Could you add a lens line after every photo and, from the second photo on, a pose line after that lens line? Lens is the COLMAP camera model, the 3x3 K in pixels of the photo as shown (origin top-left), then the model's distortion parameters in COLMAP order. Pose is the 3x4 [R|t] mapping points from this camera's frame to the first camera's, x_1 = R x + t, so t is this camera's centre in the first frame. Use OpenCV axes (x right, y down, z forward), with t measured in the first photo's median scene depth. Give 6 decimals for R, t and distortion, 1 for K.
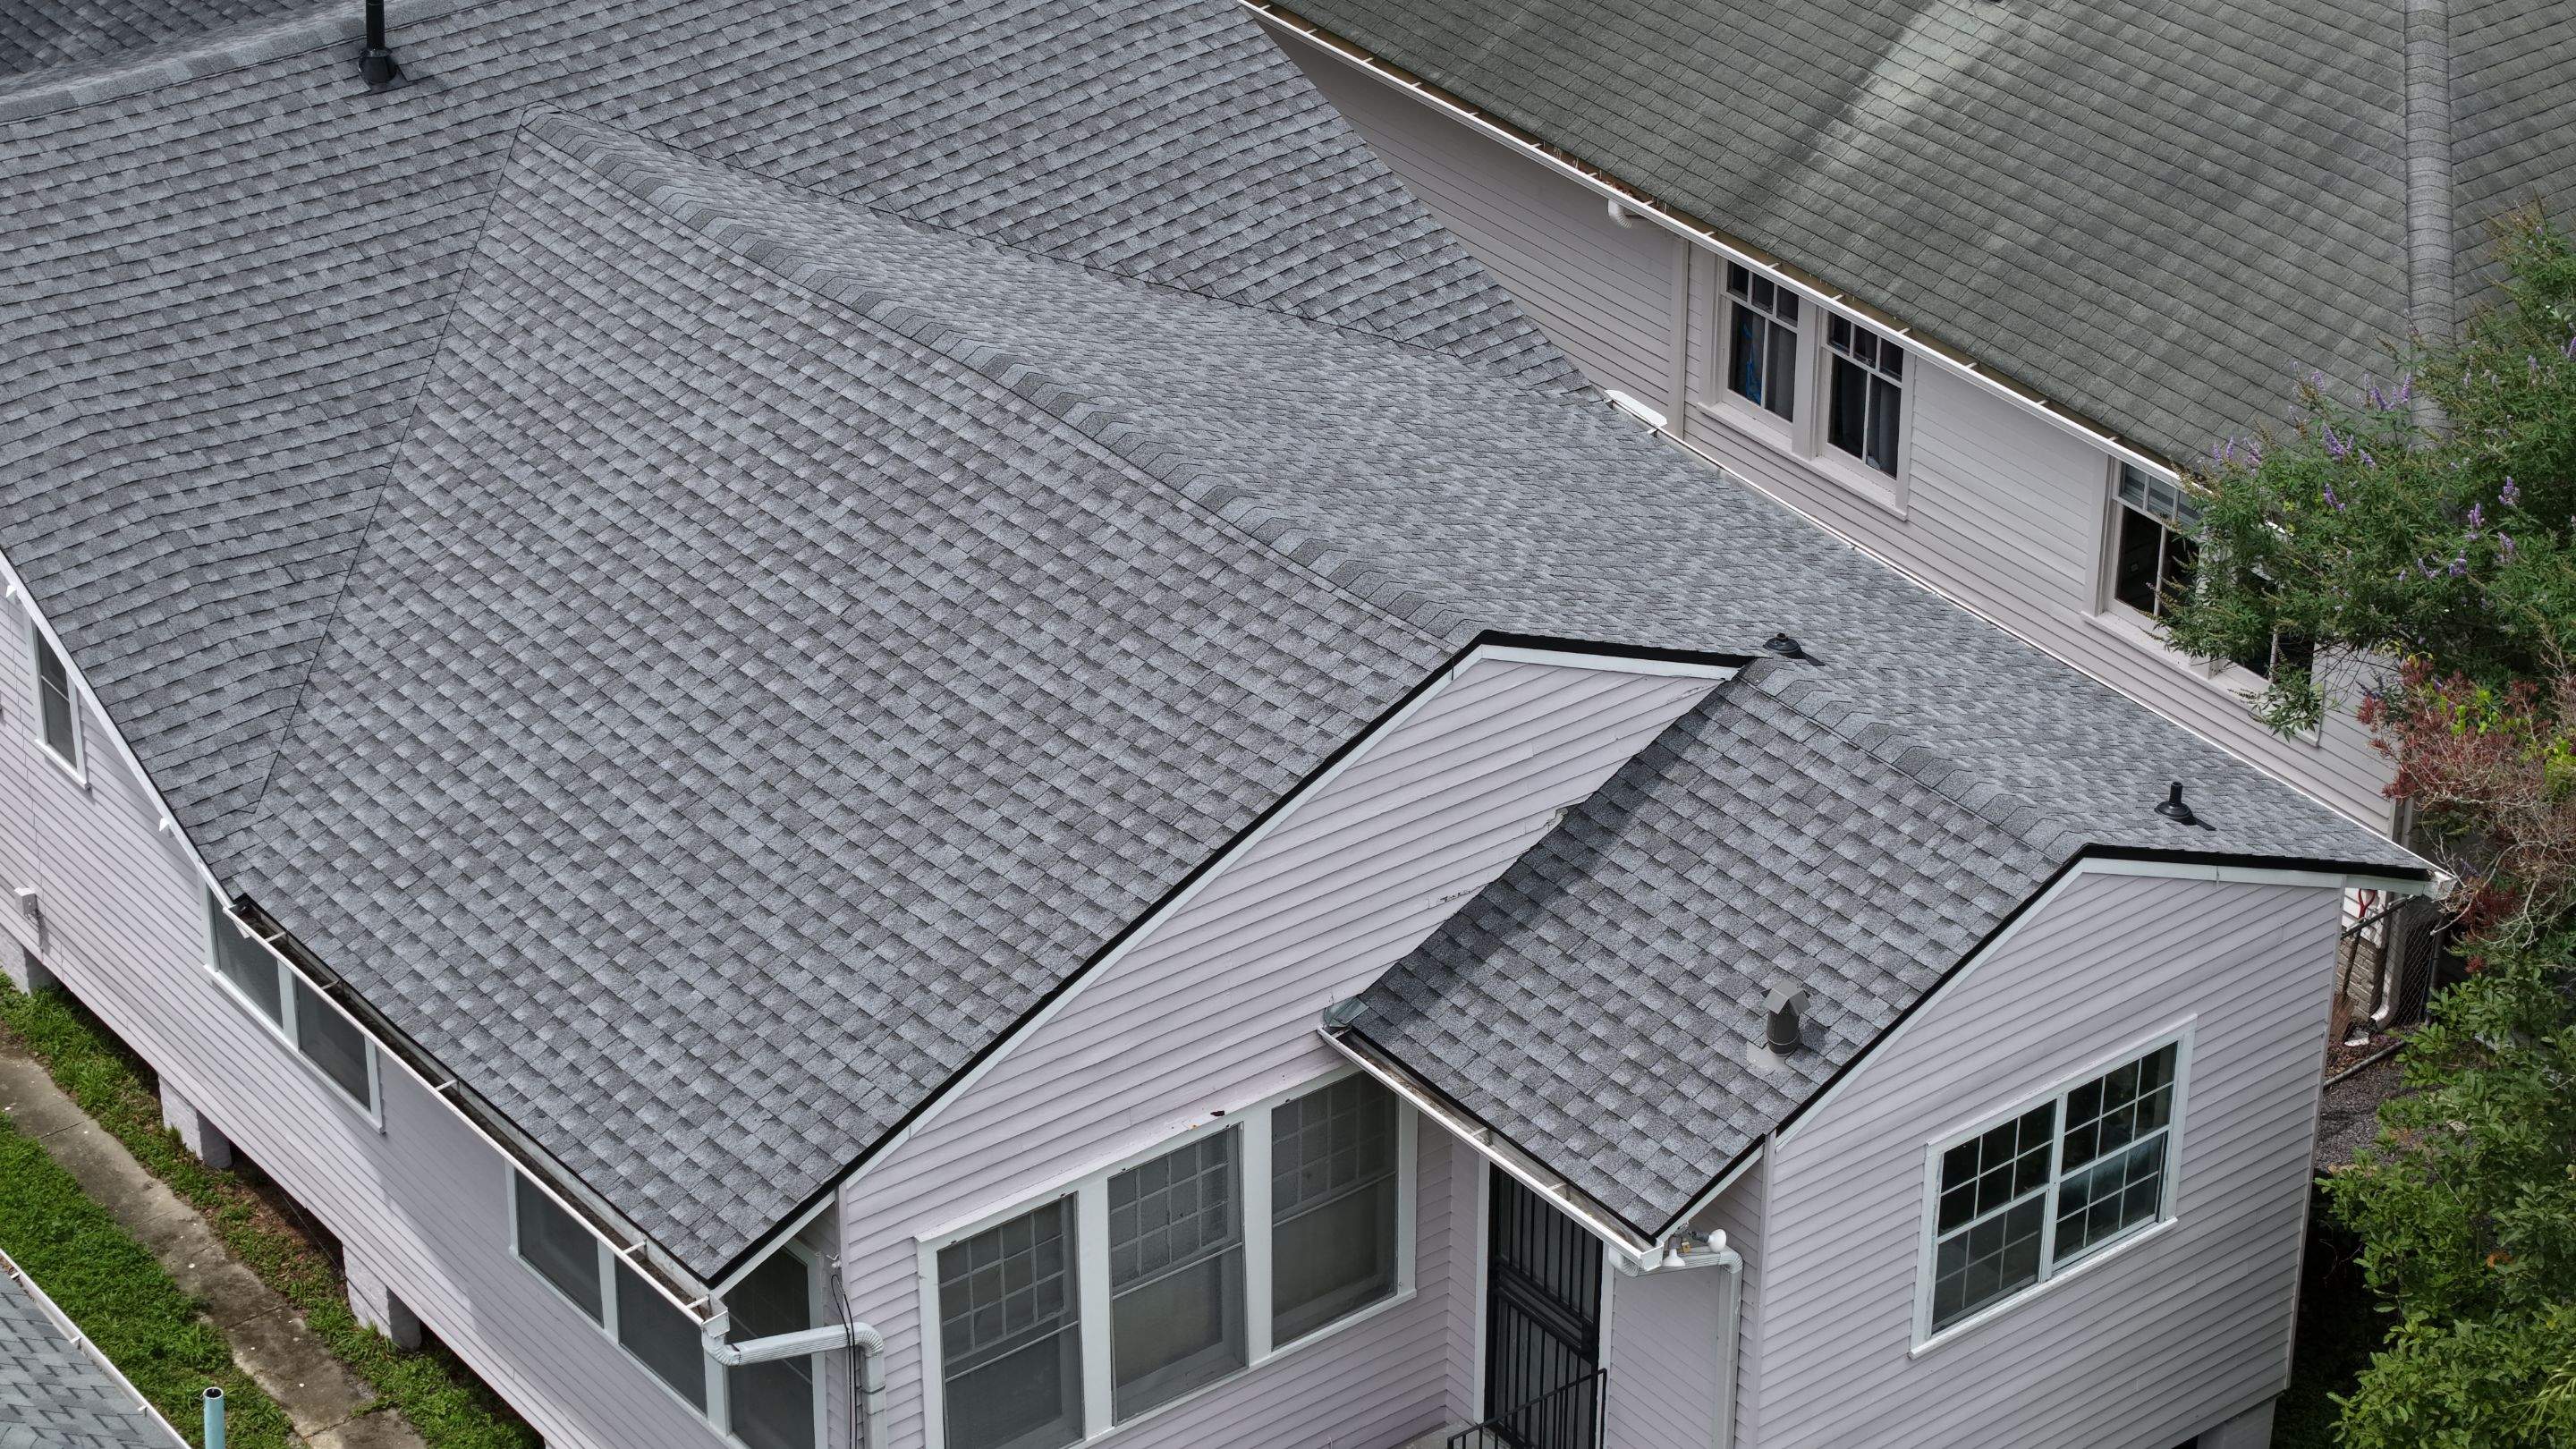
lens RADIAL K [[5426.6, 0, 1332.8], [0, 5426.6, 723.5], [0, 0, 1]] dist [-0.227822, 1.025035]
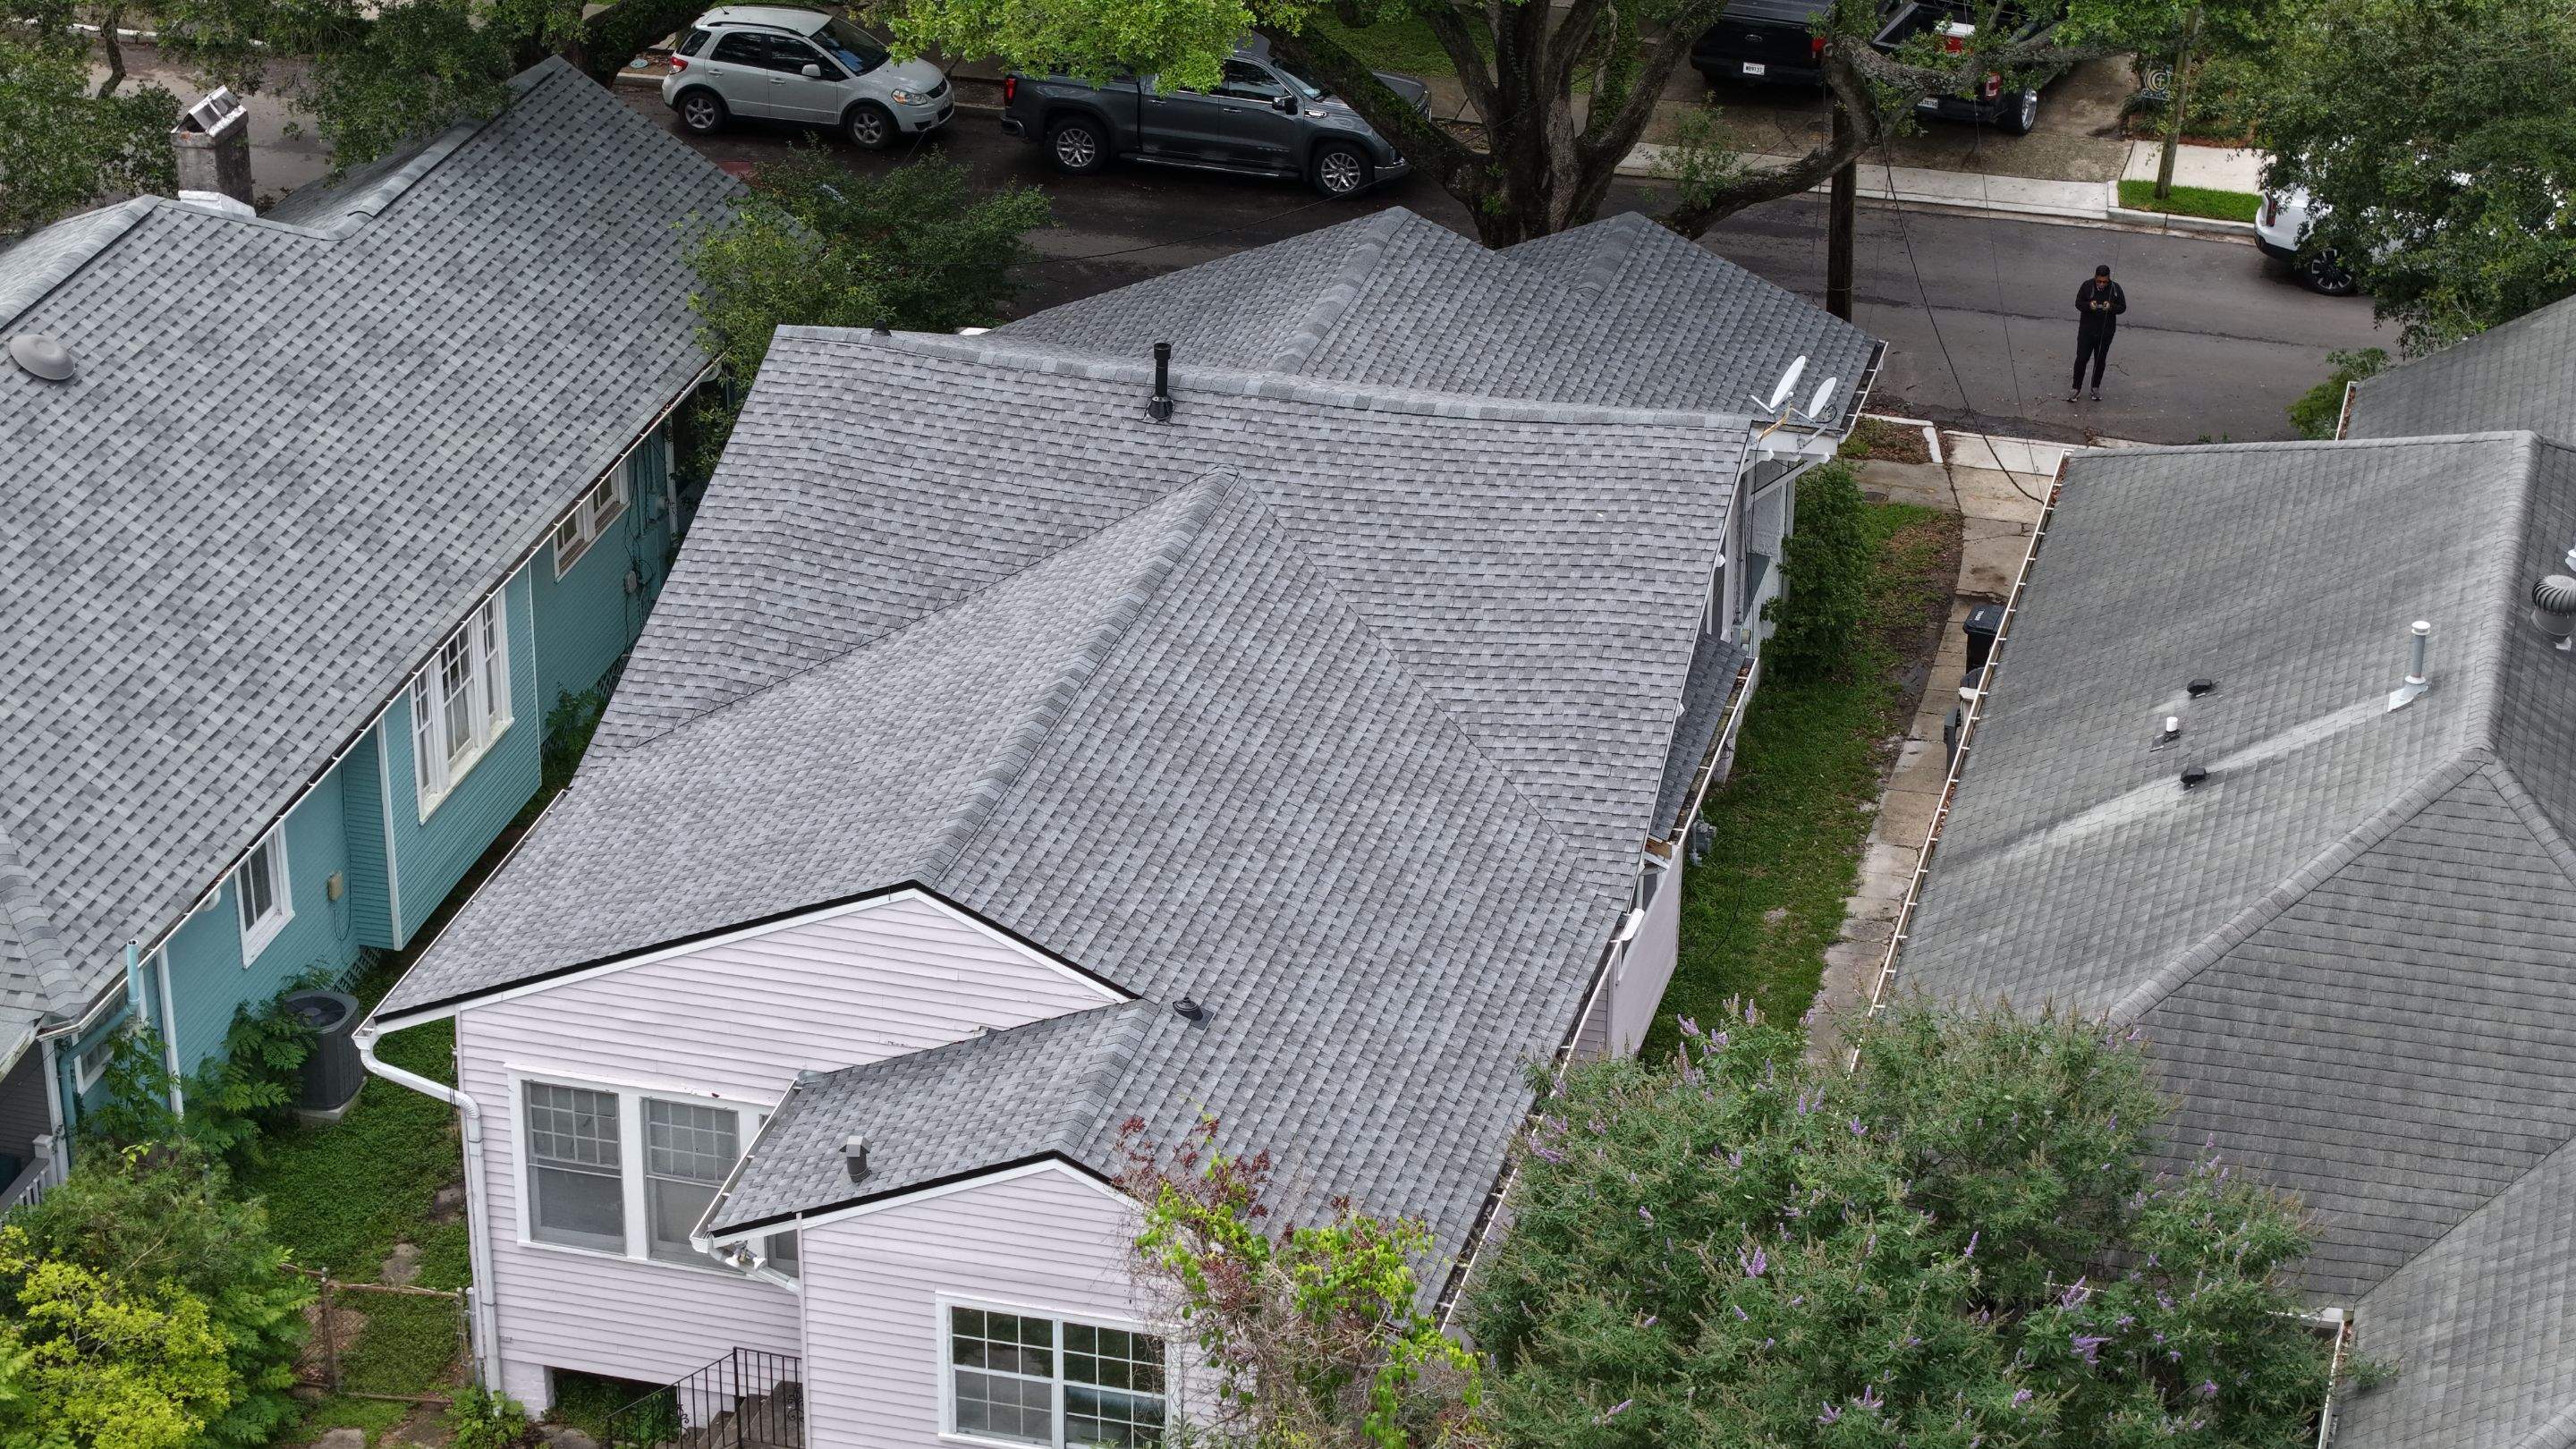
lens RADIAL K [[5426.6, 0, 1332.8], [0, 5426.6, 723.5], [0, 0, 1]] dist [-0.227822, 1.025035]
pose [[0.611626, 0.343784, -0.712549, 1.079326], [-0.397087, 0.912387, 0.099354, -0.235239], [0.684277, 0.222176, 0.694552, -0.009983]]
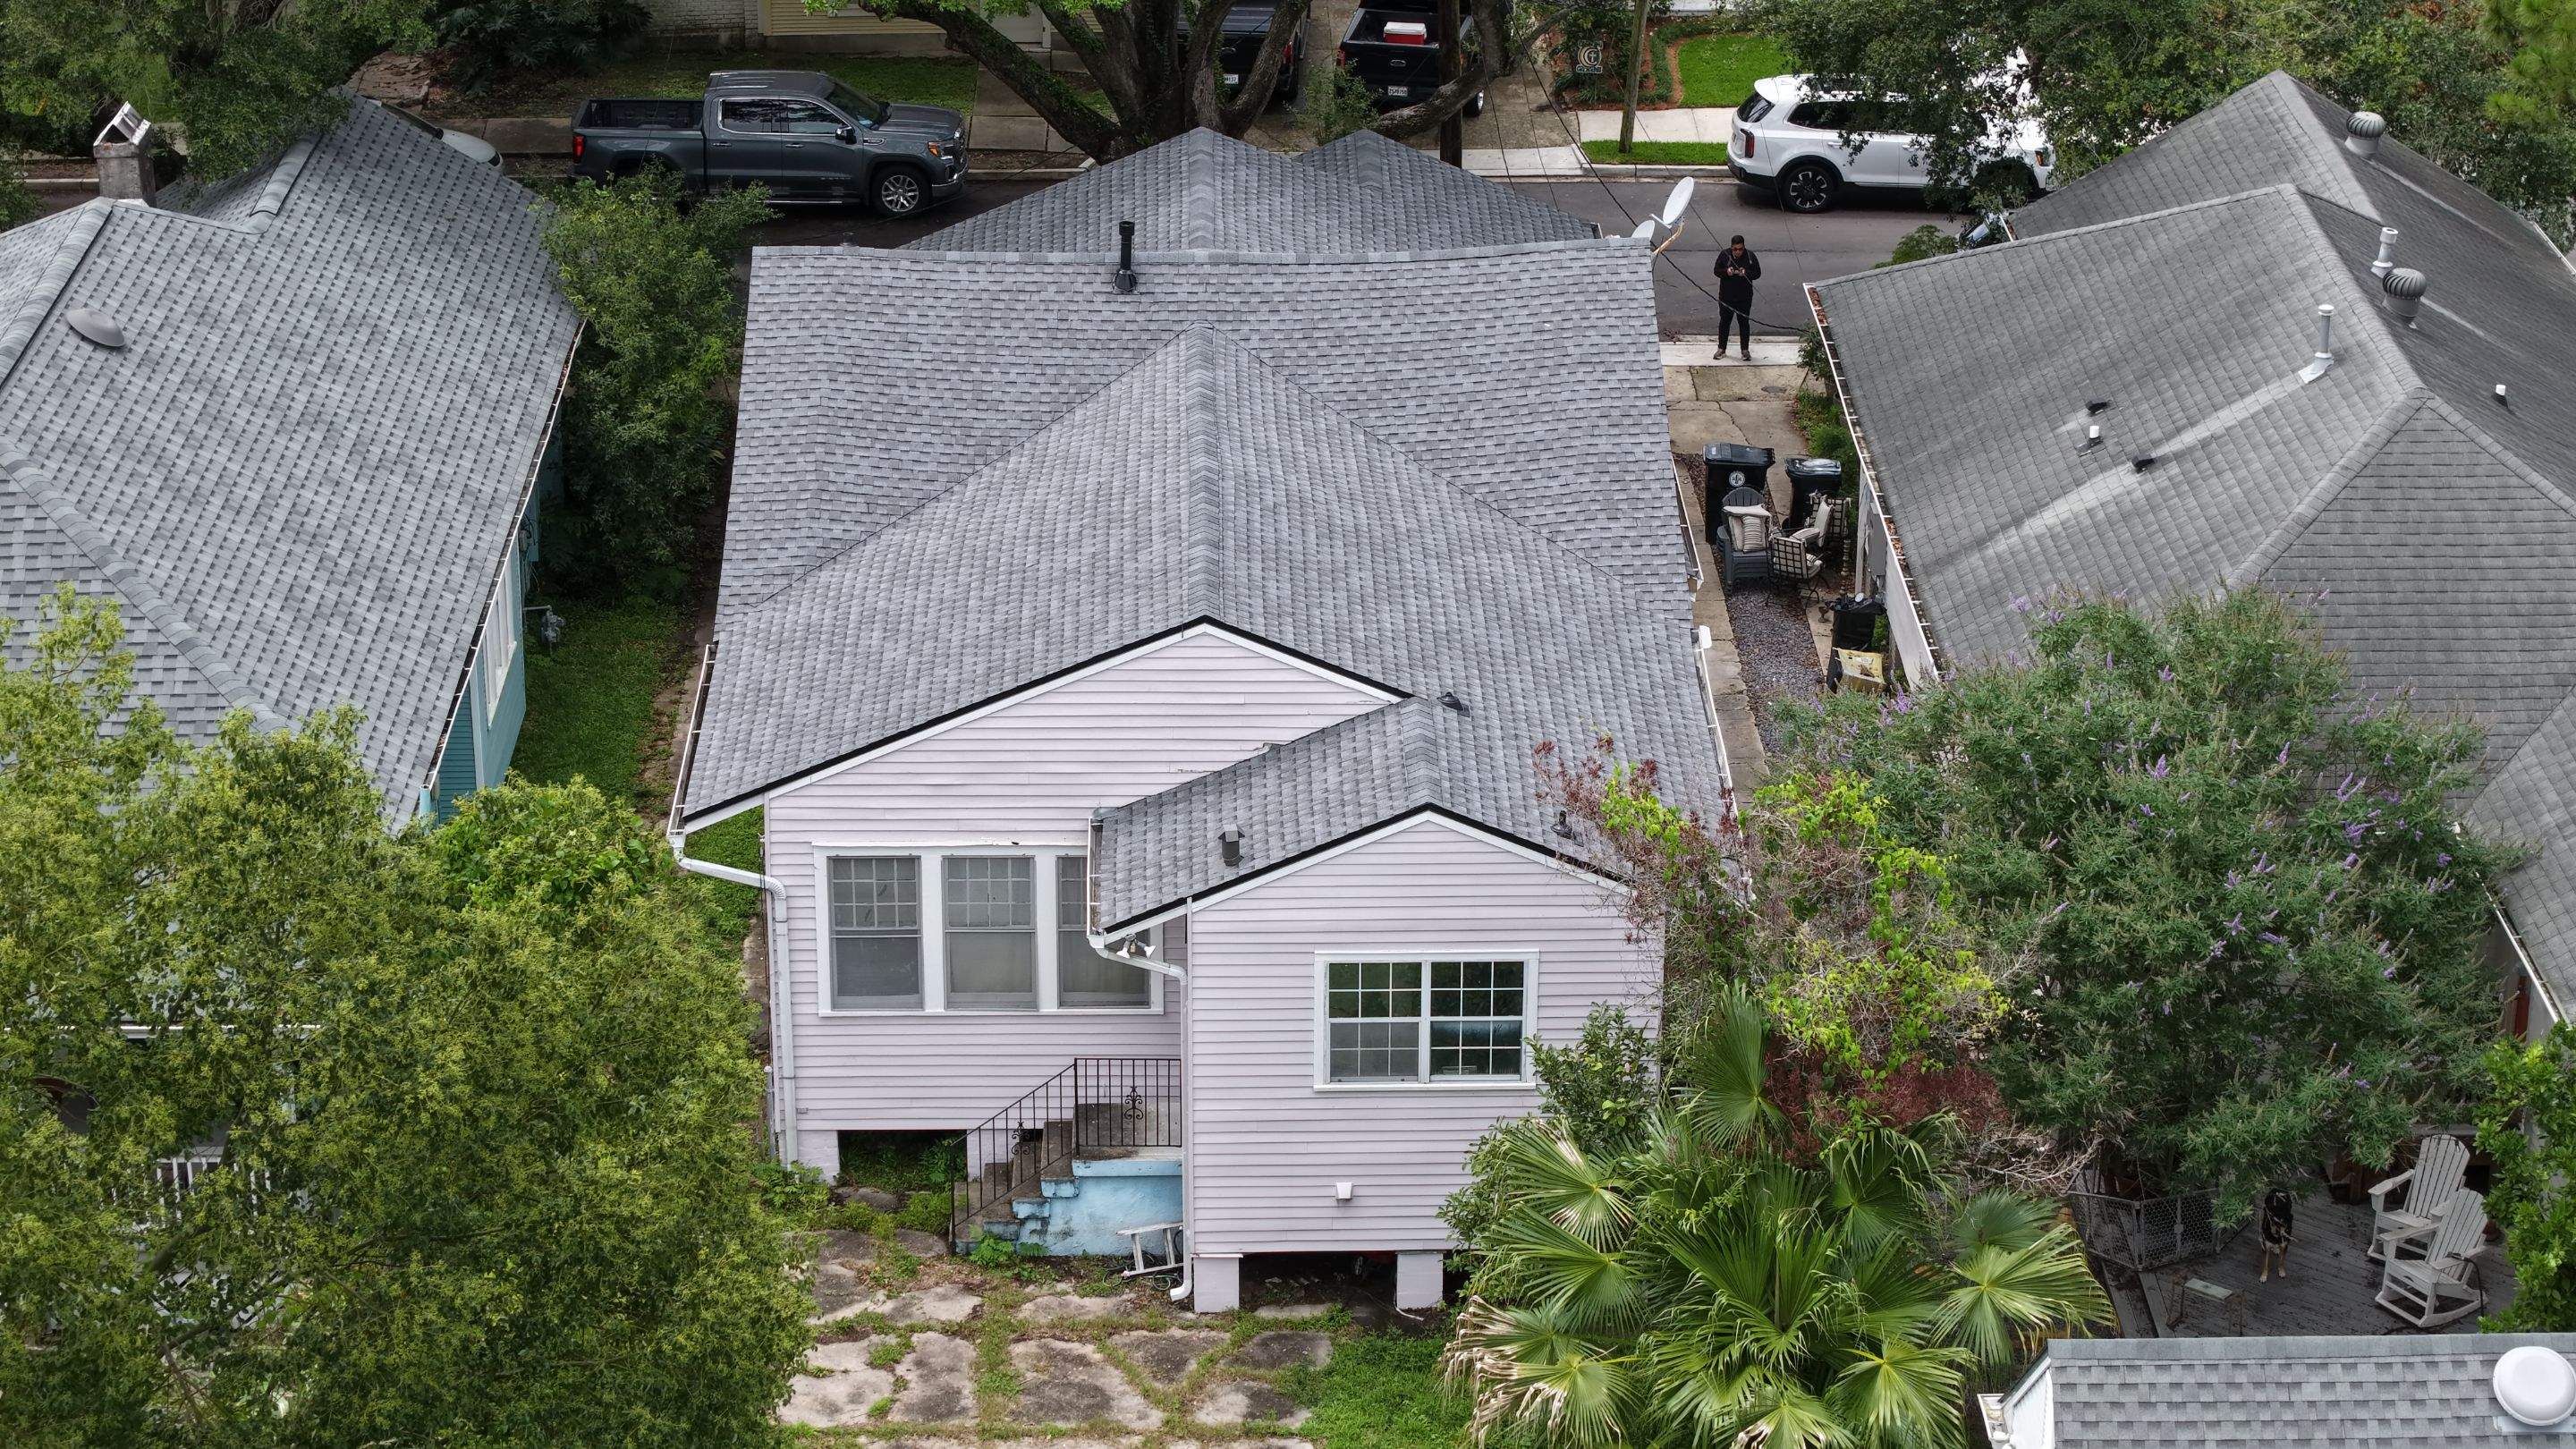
lens RADIAL K [[5426.6, 0, 1332.8], [0, 5426.6, 723.5], [0, 0, 1]] dist [-0.227822, 1.025035]
pose [[0.803750, 0.223696, -0.551313, 0.942232], [-0.294438, 0.954753, -0.041865, 0.070767], [0.517003, 0.195976, 0.833247, -0.403161]]
